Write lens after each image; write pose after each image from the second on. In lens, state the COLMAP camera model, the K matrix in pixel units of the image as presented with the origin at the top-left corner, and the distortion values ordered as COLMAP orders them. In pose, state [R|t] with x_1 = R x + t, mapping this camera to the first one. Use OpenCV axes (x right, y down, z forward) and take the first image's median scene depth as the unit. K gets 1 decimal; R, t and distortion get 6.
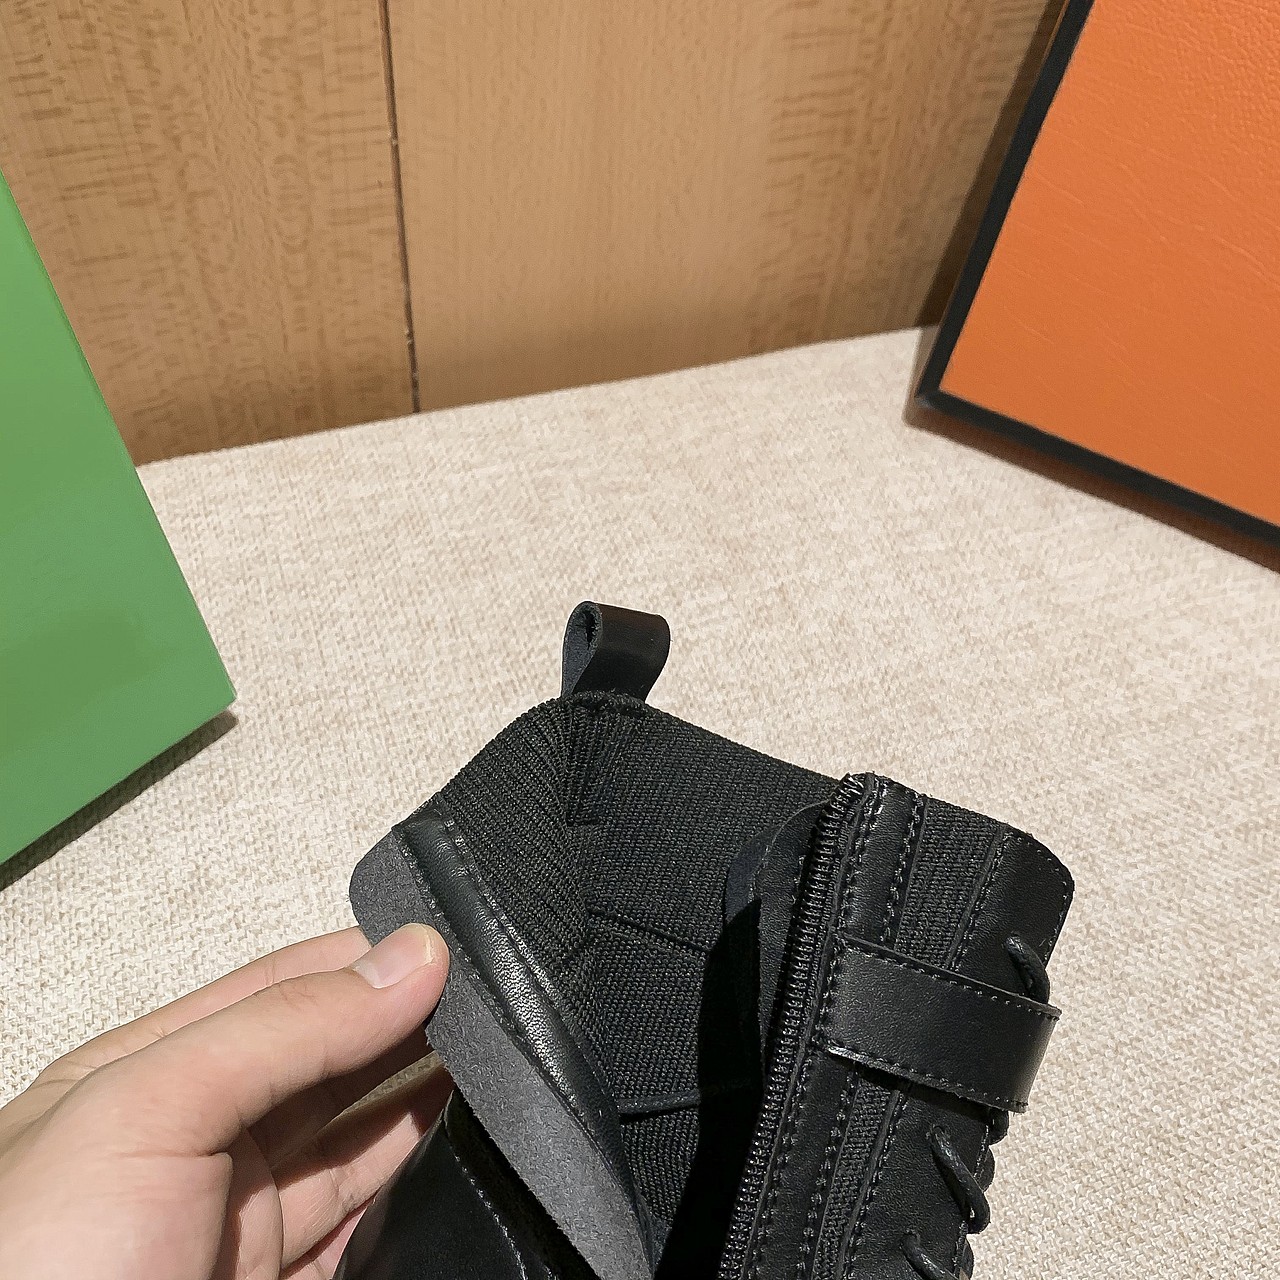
lens RADIAL K [[1328.6, 0, 639.7], [0, 1328.6, 615.8], [0, 0, 1]] dist [0.009458, -0.030200]
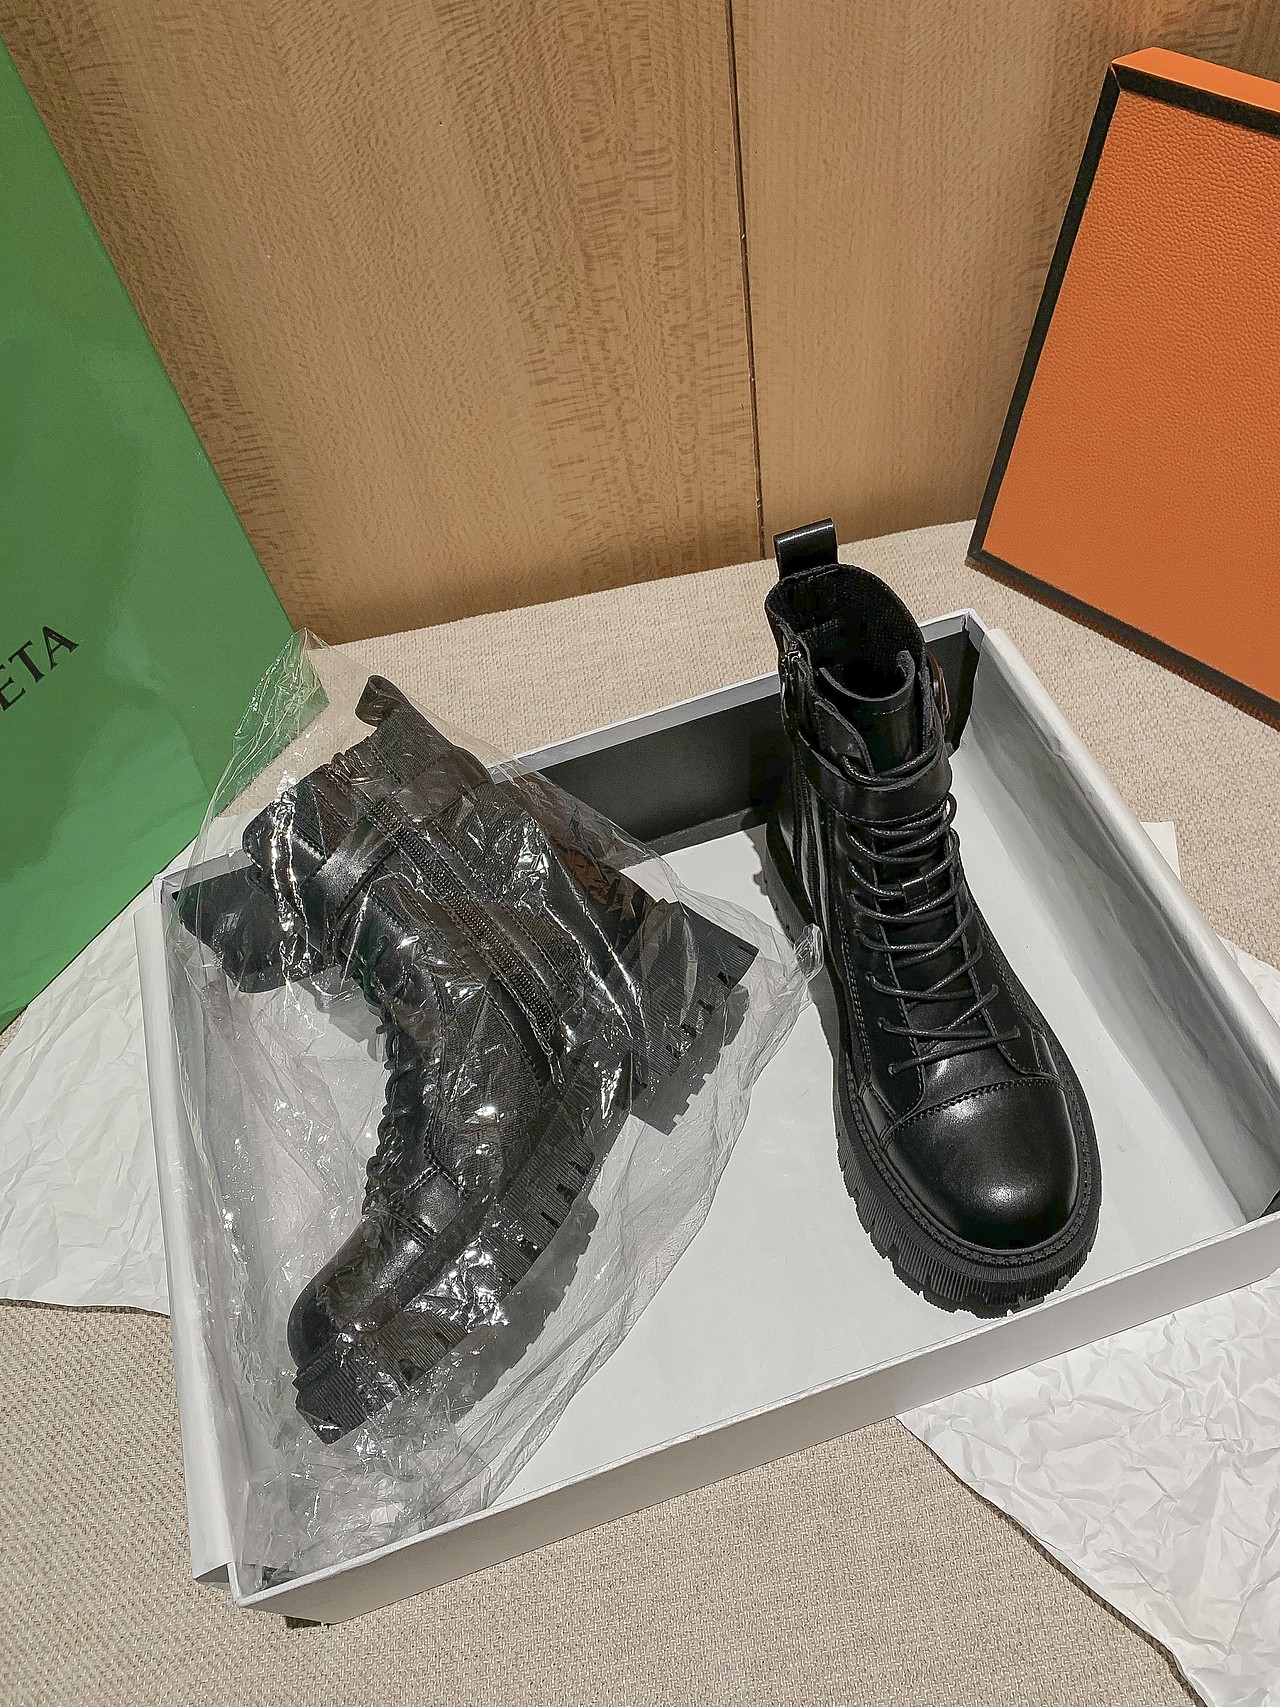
lens RADIAL K [[1304.3, 0, 646.2], [0, 1304.3, 853.2], [0, 0, 1]] dist [0.000445, 0.003332]
pose [[0.962844, 0.058426, -0.263661, 0.124039], [-0.029288, 0.993149, 0.113124, 0.015859], [0.268465, -0.101199, 0.957959, -0.519691]]
